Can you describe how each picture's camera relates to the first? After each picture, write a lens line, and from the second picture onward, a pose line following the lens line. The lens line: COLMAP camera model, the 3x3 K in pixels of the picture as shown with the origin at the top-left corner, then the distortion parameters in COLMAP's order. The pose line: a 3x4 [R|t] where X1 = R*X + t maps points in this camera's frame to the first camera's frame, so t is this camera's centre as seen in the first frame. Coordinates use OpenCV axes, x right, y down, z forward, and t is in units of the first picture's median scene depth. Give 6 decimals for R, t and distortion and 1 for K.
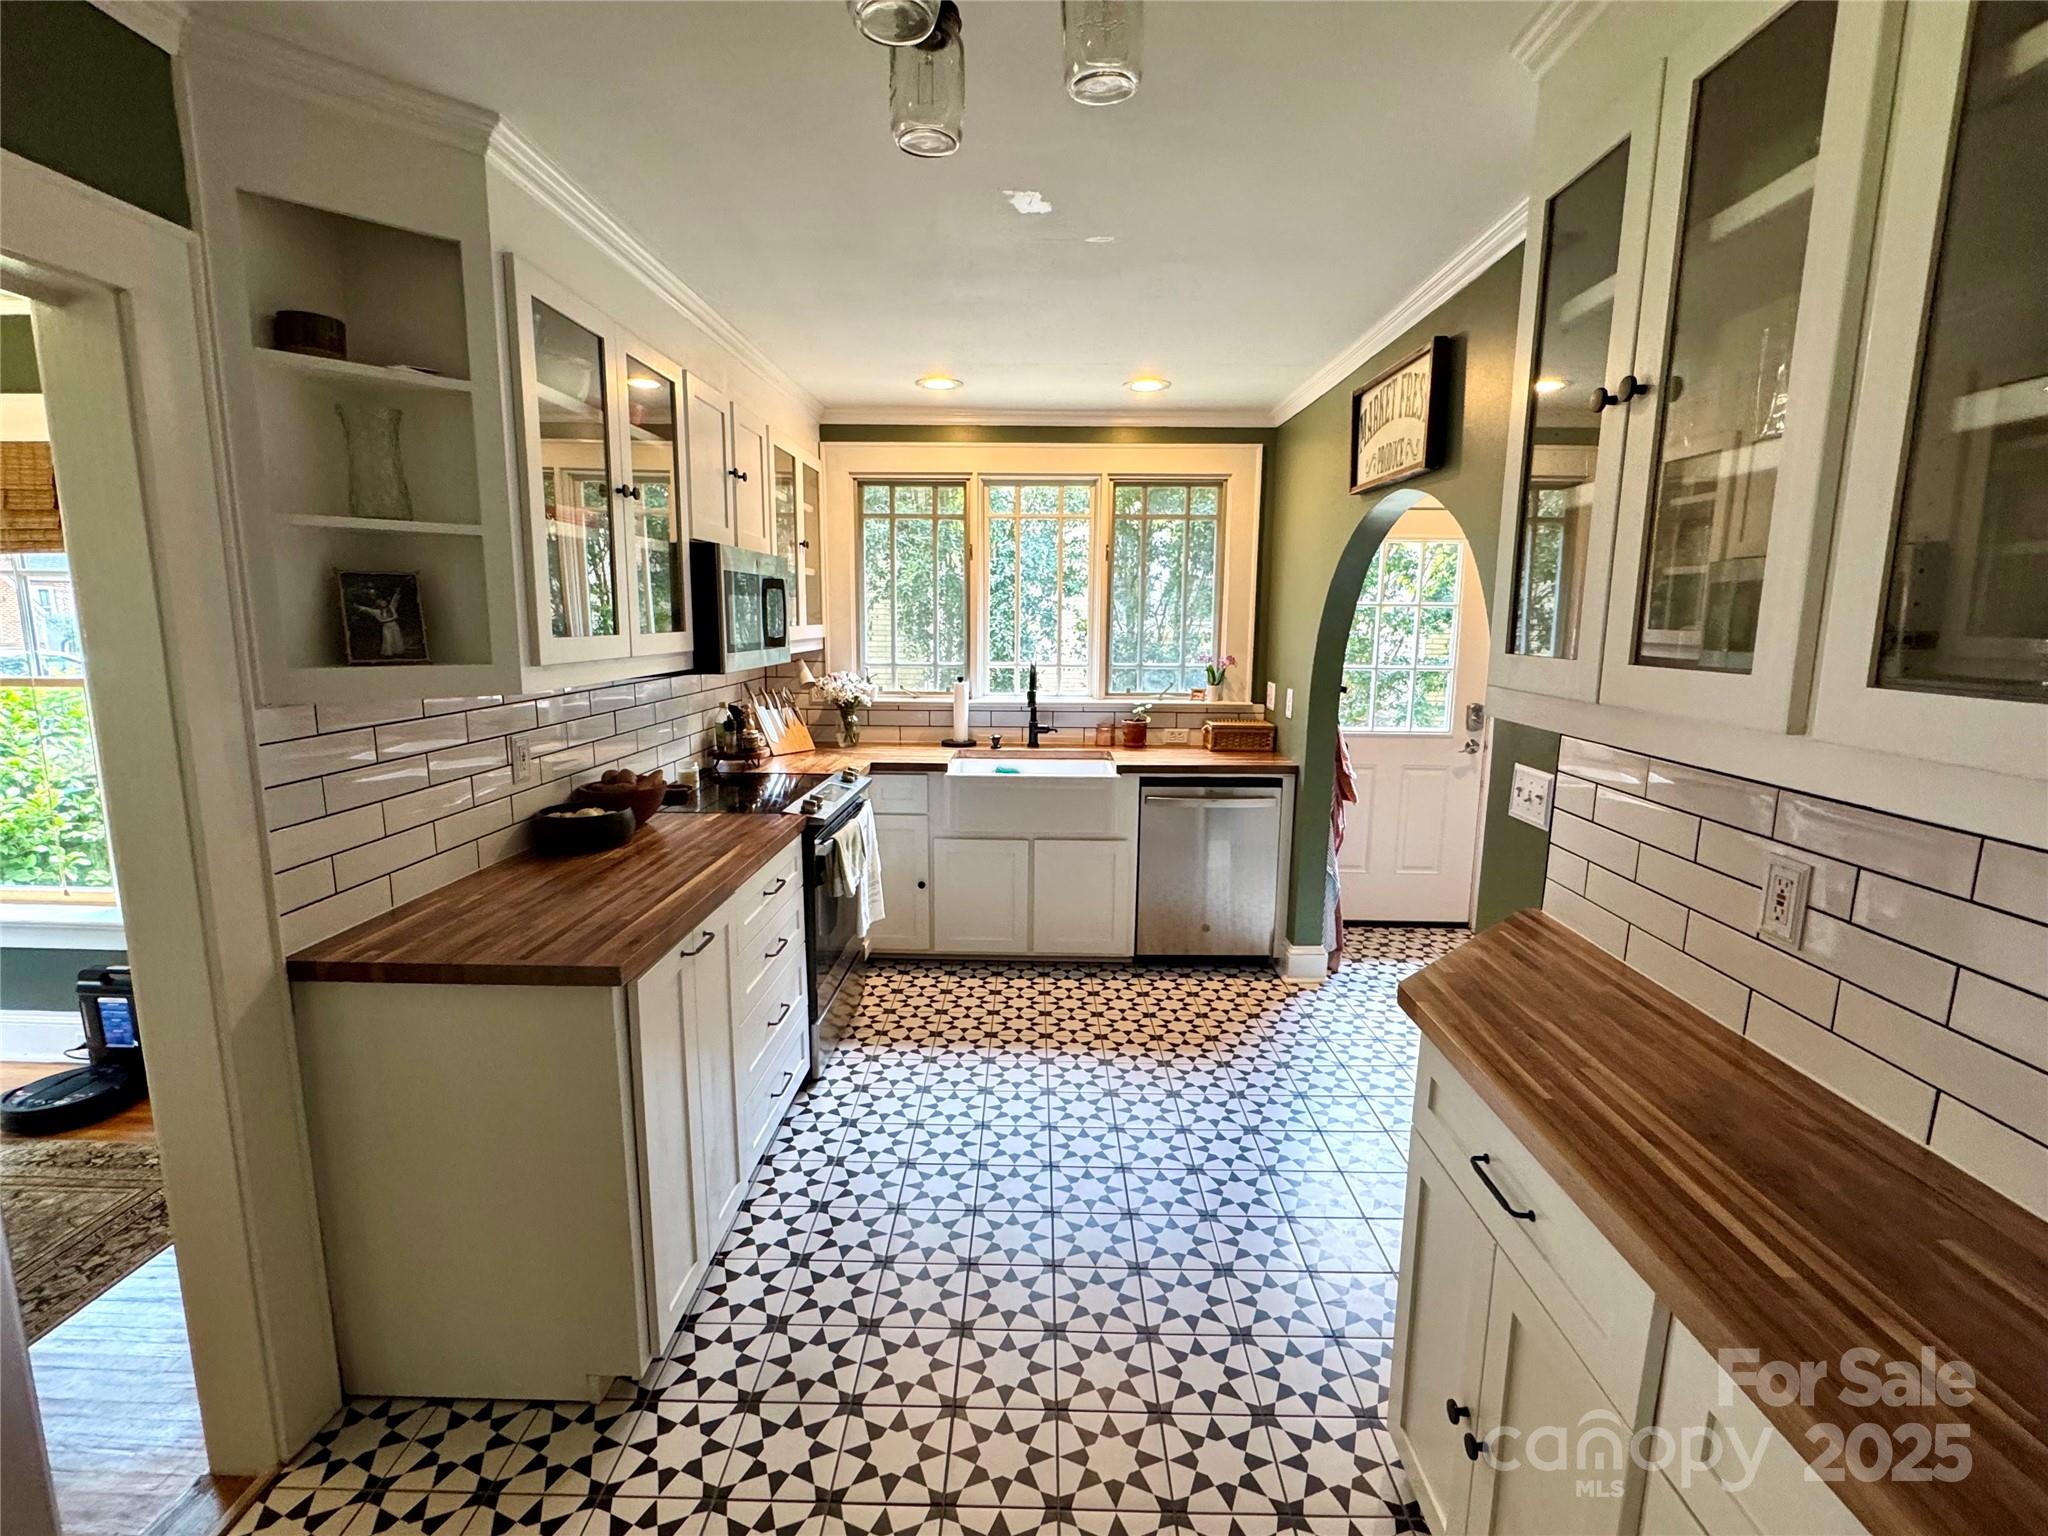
lens RADIAL K [[940.8, 0, 1022.9], [0, 940.8, 763.8], [0, 0, 1]] dist [0.013279, 0.000106]
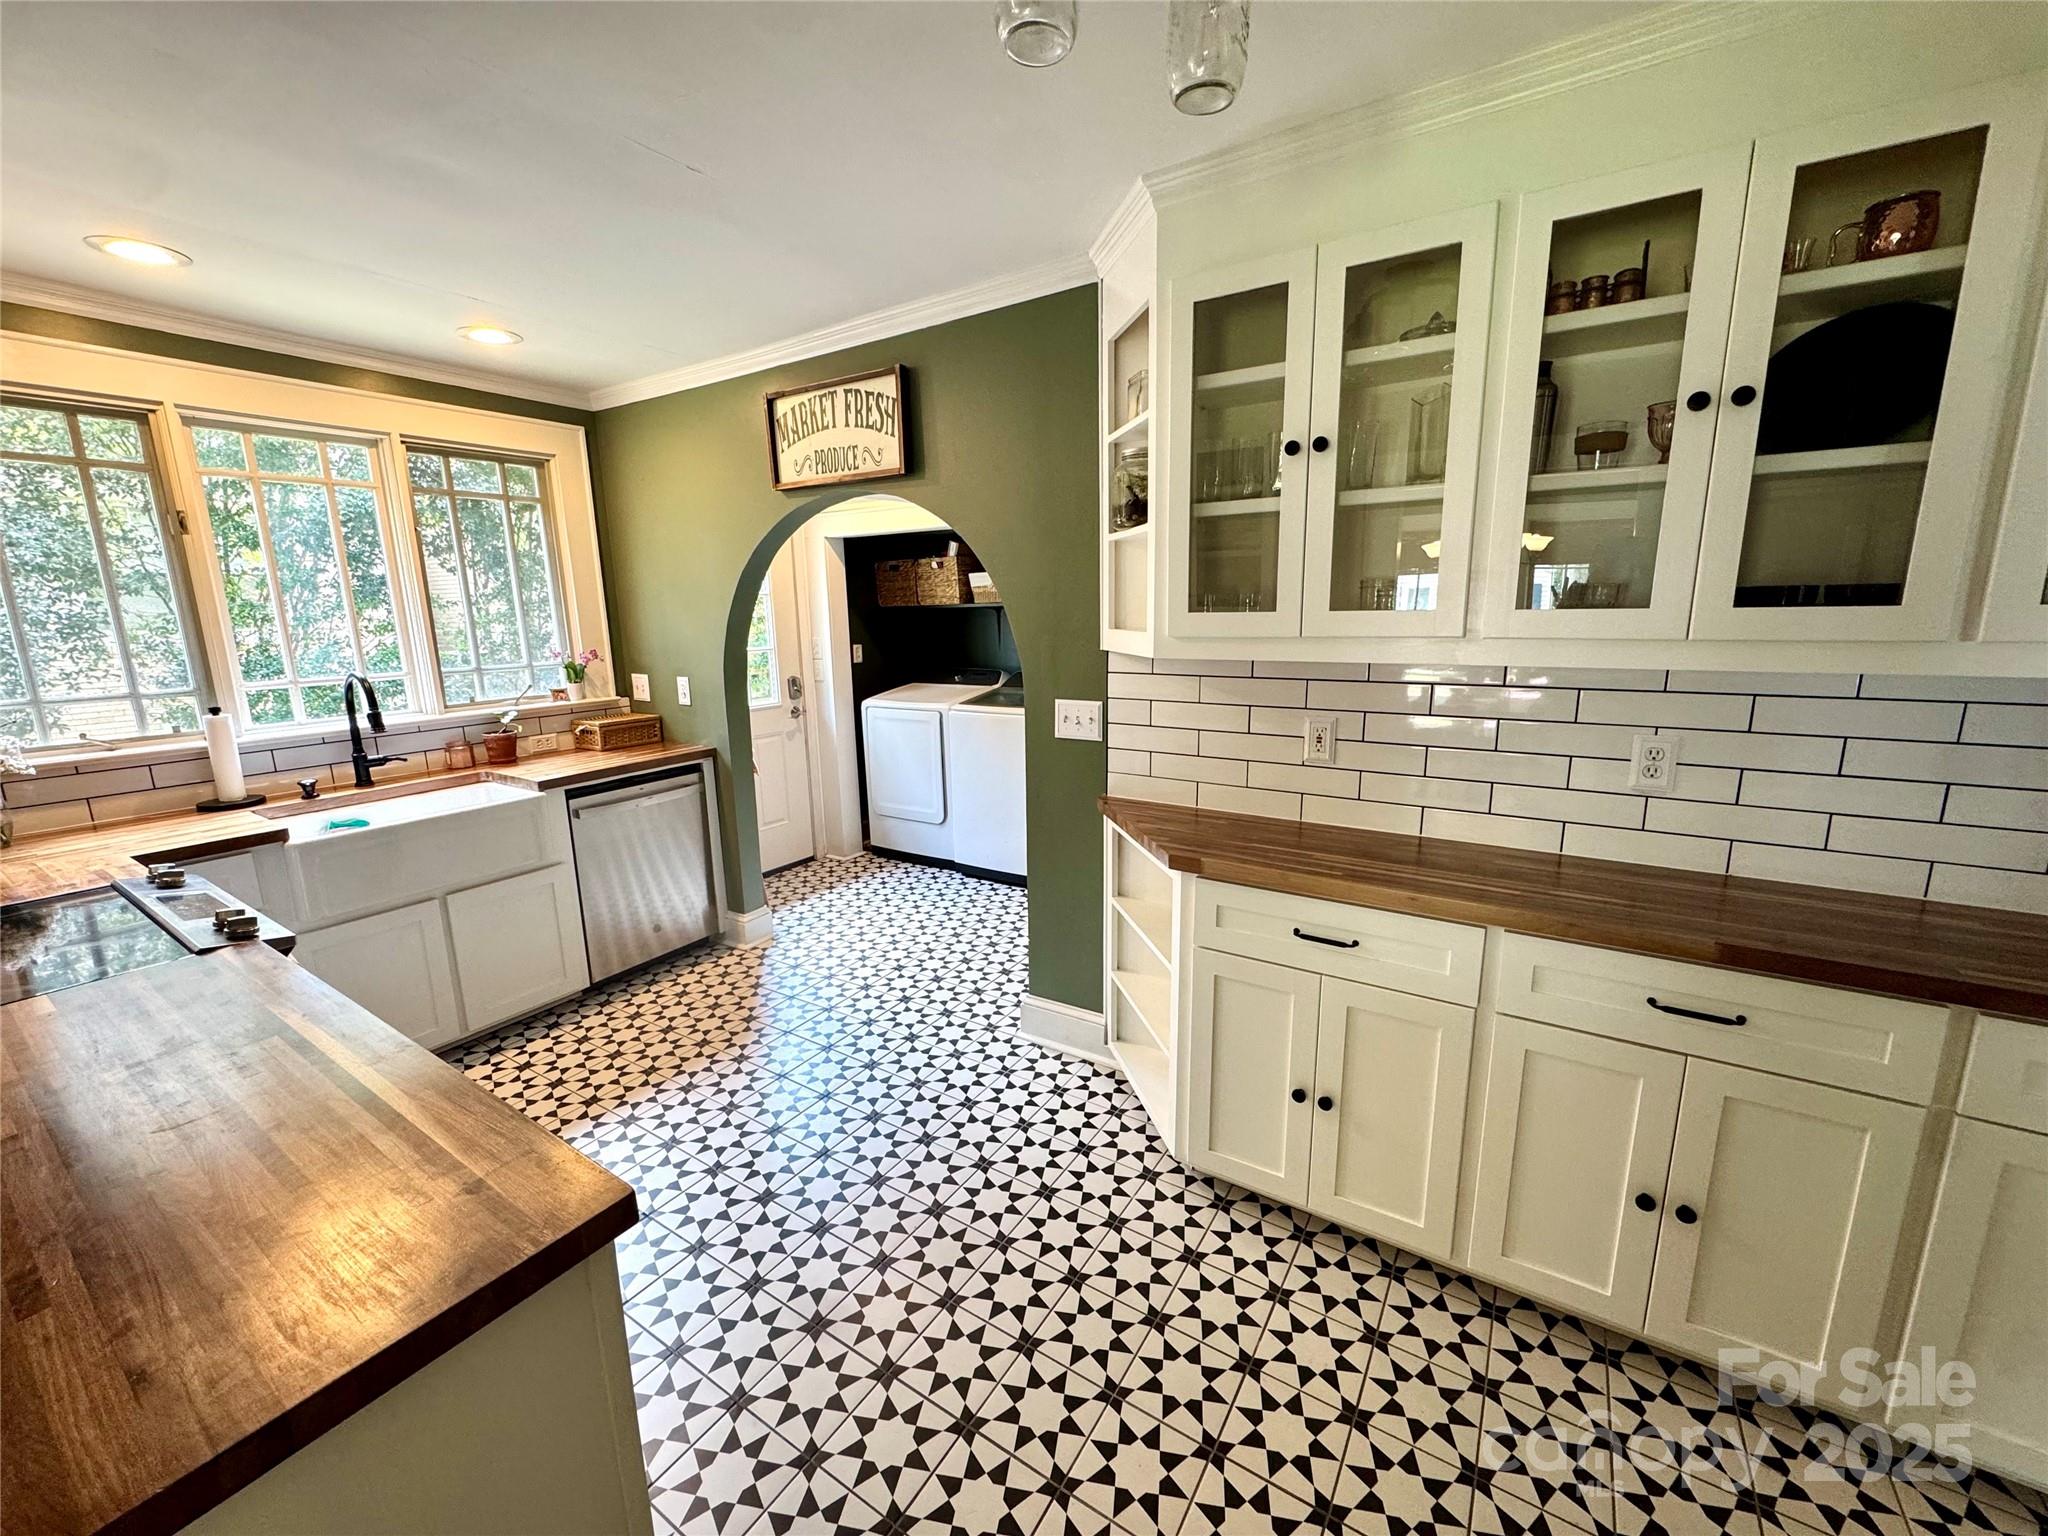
lens RADIAL K [[826.0, 0, 1028.3], [0, 826.0, 767.8], [0, 0, 1]] dist [0.000185, 0.000822]
pose [[0.530843, -0.185443, 0.826932, -0.285764], [0.159993, 0.980148, 0.117096, -0.028131], [-0.832231, 0.070144, 0.549974, 0.203645]]
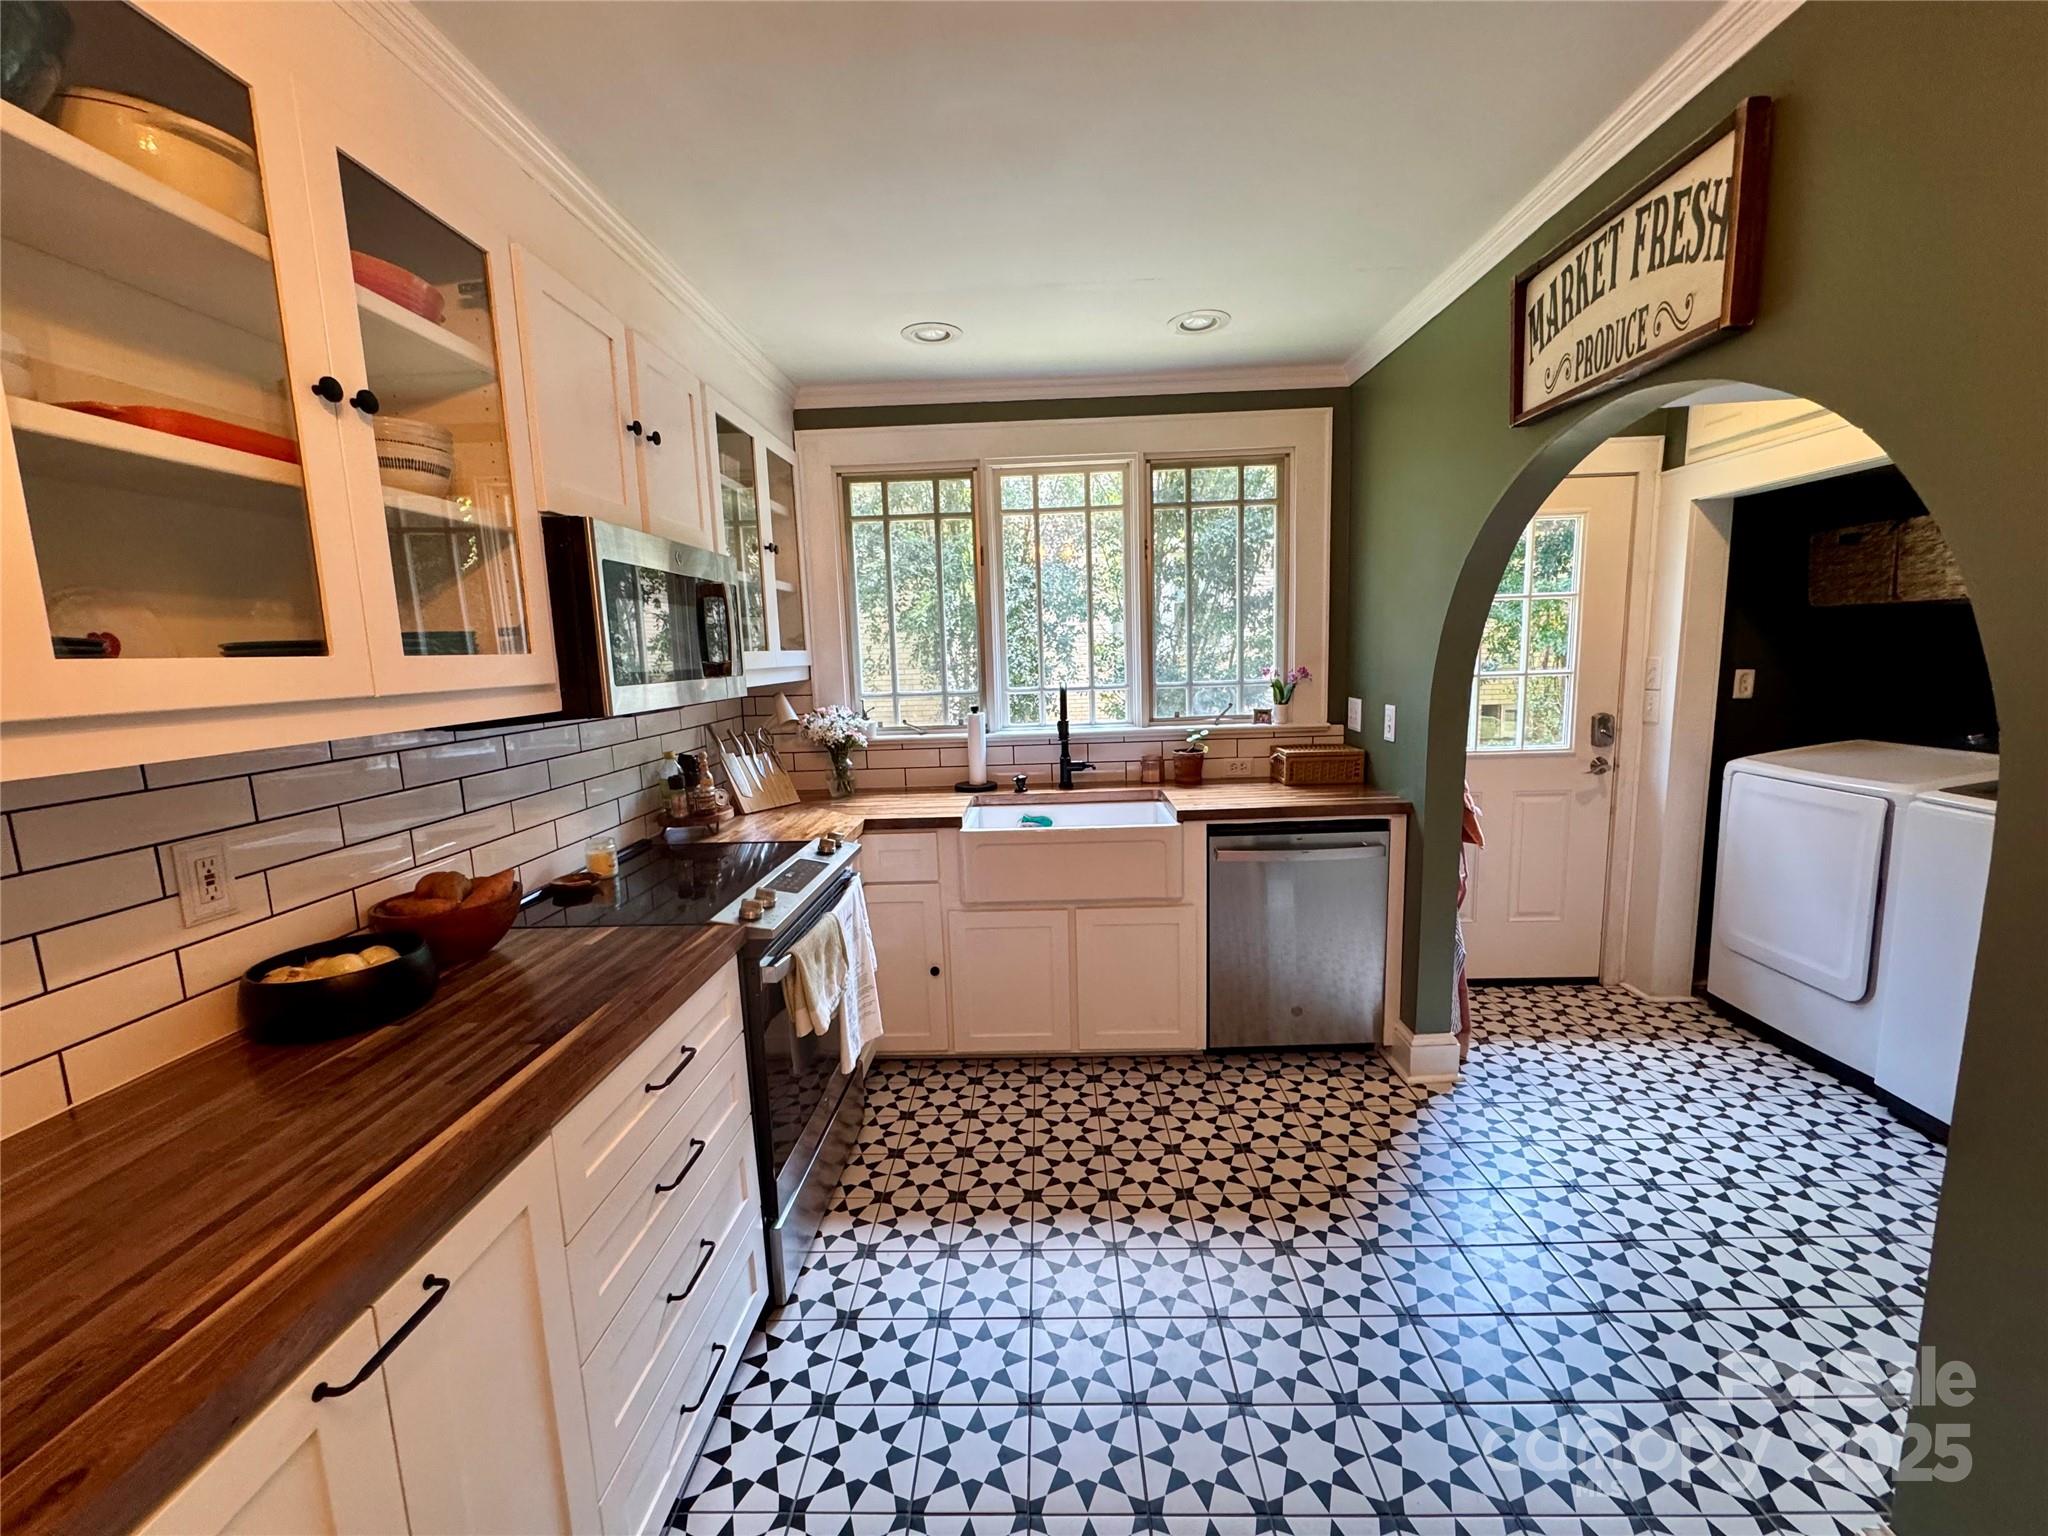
lens RADIAL K [[826.0, 0, 1024.1], [0, 826.0, 767.3], [0, 0, 1]] dist [0.000185, 0.000822]
pose [[0.999044, -0.040133, -0.017361, -0.014003], [0.039853, 0.999074, -0.016204, -0.028590], [0.017995, 0.015497, 0.999718, 0.309161]]
